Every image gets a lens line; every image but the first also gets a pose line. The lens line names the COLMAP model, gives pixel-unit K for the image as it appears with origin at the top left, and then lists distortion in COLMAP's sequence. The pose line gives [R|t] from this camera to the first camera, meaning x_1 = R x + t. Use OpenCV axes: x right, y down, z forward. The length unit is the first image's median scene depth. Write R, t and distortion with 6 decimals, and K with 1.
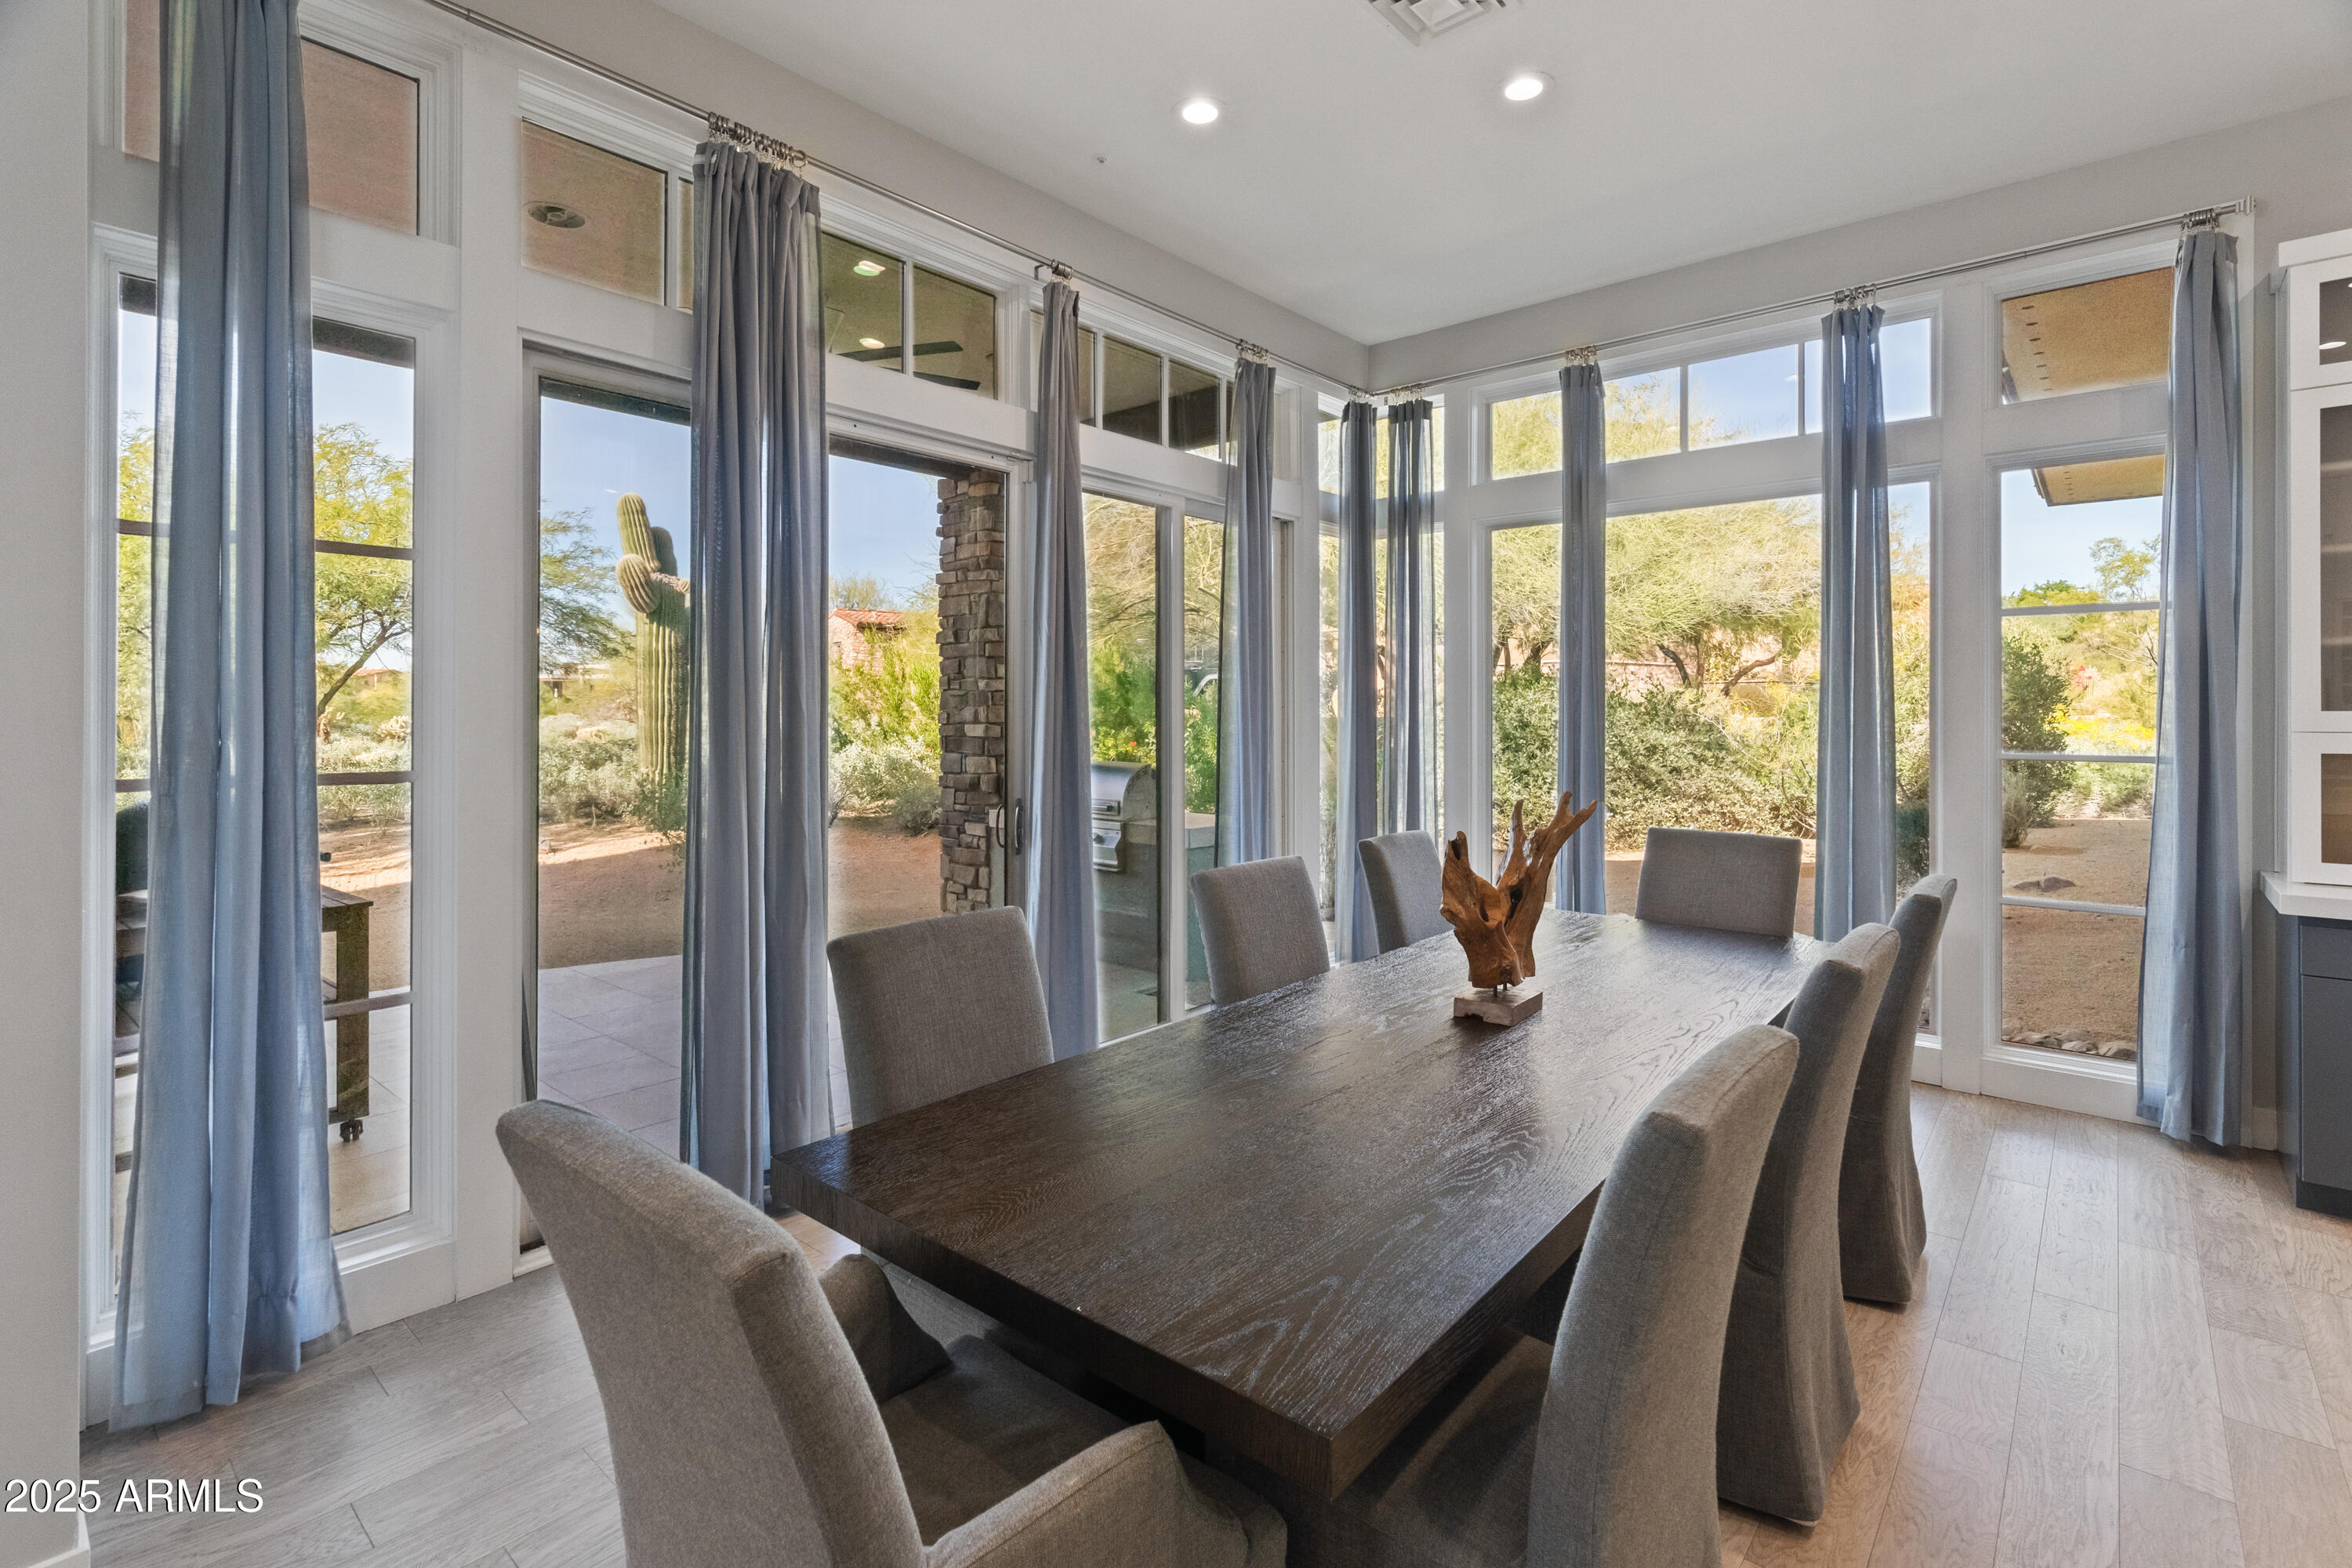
lens RADIAL K [[1094.6, 0, 1134.5], [0, 1094.6, 721.4], [0, 0, 1]] dist [0.000981, 0.000219]
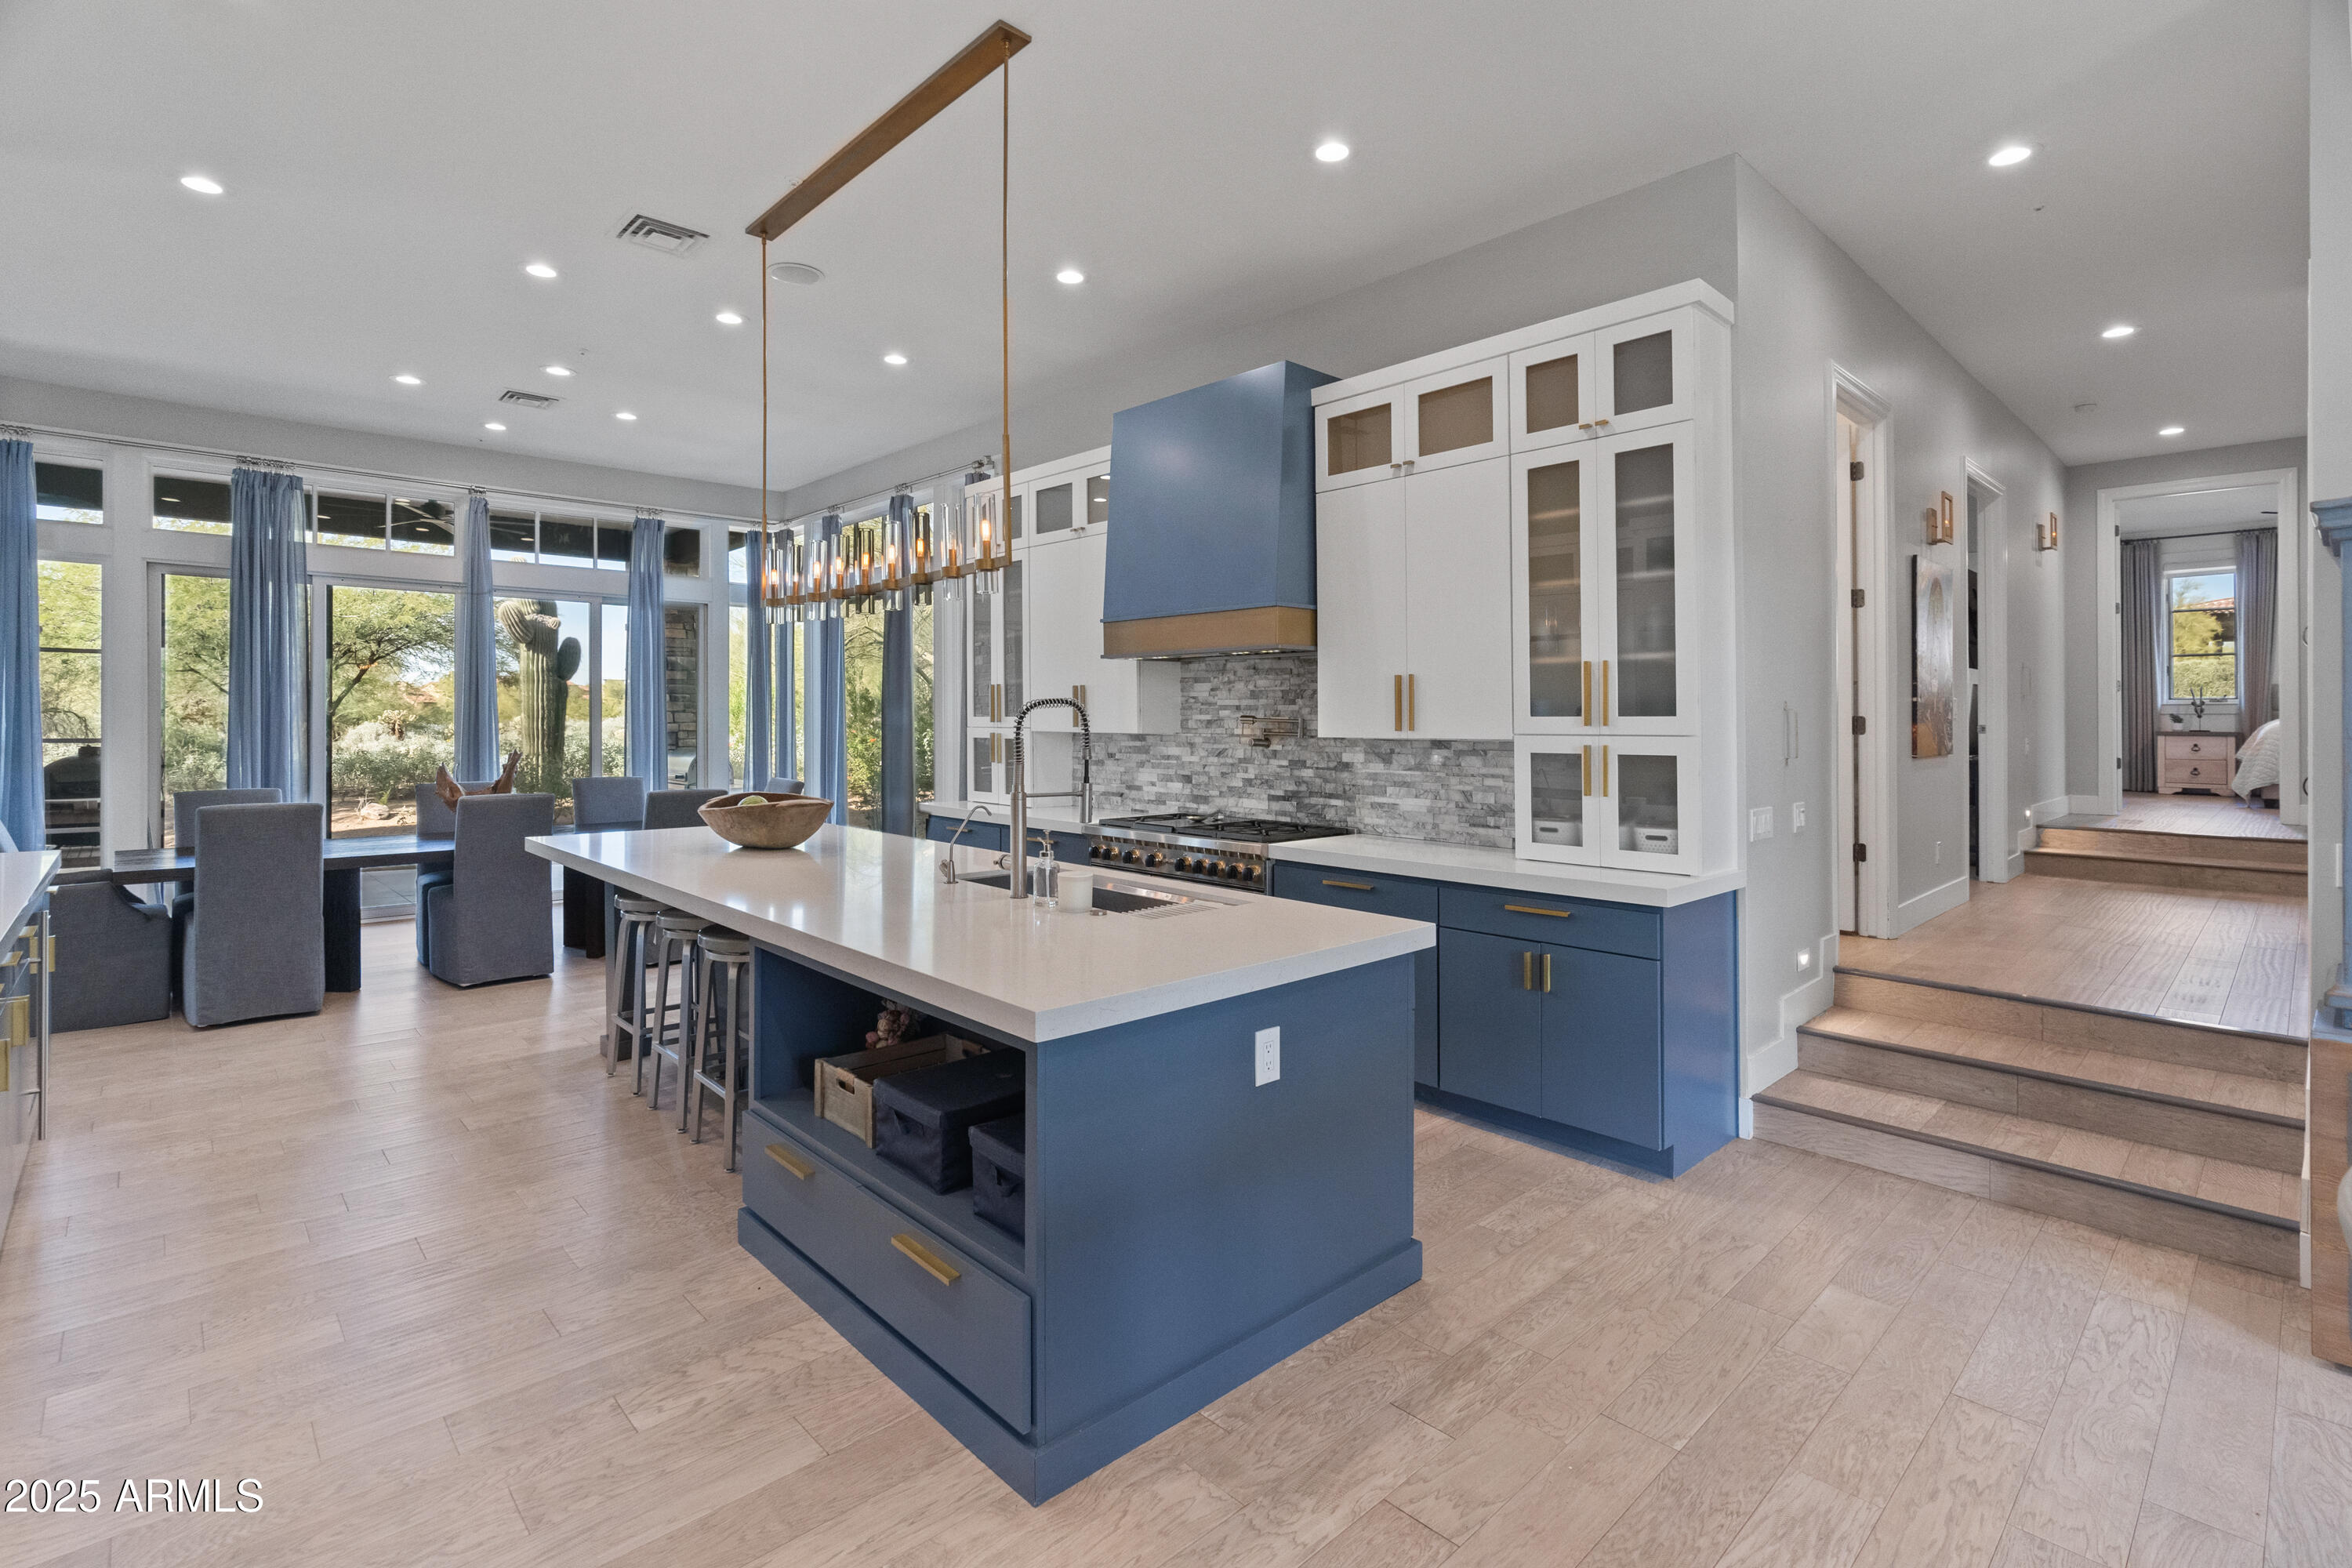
lens RADIAL K [[1086.2, 0, 1172.7], [0, 1086.2, 722.6], [0, 0, 1]] dist [-0.017458, 0.000308]
pose [[0.996233, 0.005633, -0.086534, 1.534966], [-0.005894, 0.999979, -0.002761, 0.004527], [0.086517, 0.003261, 0.996245, -0.935426]]
